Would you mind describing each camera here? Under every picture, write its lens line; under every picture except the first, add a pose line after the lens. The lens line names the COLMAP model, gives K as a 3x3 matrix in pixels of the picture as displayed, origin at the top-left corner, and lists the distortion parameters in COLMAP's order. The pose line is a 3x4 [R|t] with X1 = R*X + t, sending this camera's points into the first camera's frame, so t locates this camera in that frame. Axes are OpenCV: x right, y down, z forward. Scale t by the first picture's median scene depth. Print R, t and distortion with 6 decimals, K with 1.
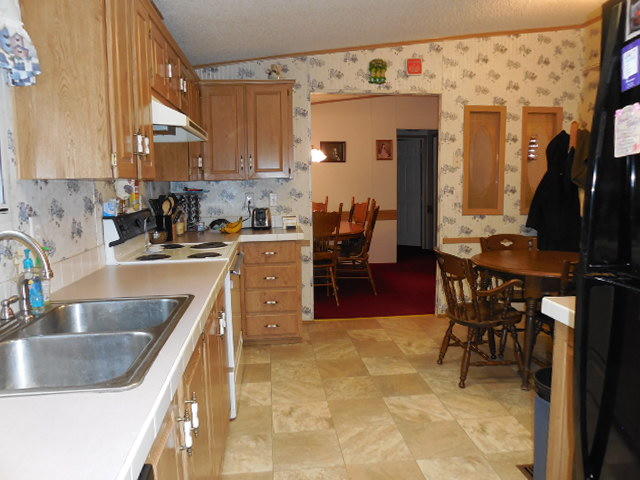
lens RADIAL K [[480.1, 0, 321.0], [0, 480.1, 237.4], [0, 0, 1]] dist [-0.085346, 0.041986]
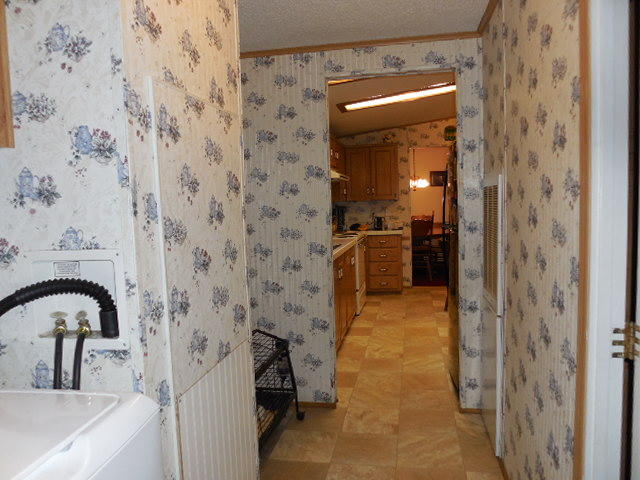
lens RADIAL K [[487.9, 0, 322.4], [0, 487.9, 241.6], [0, 0, 1]] dist [-0.054634, 0.008758]
pose [[0.957871, 0.003293, -0.287181, 0.180938], [-0.013151, 0.999388, -0.032403, 0.086142], [0.286898, 0.034814, 0.957328, -0.727174]]
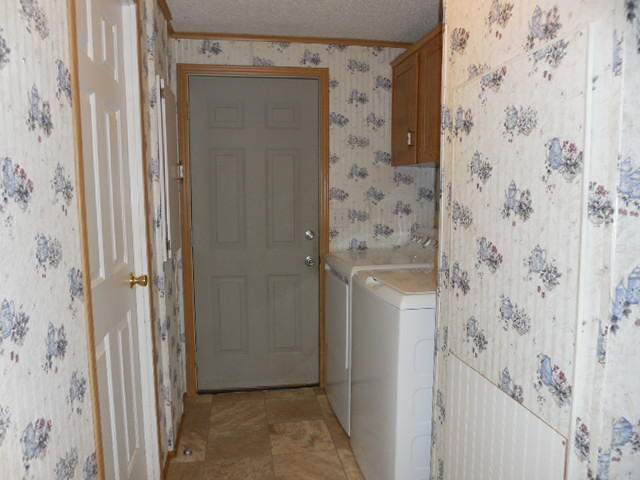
lens RADIAL K [[480.1, 0, 321.0], [0, 480.1, 237.4], [0, 0, 1]] dist [-0.085346, 0.041986]
pose [[-0.998177, 0.029925, -0.052419, -0.028928], [0.016888, 0.972226, 0.233436, -0.158882], [0.057949, 0.232125, -0.970958, 1.194272]]
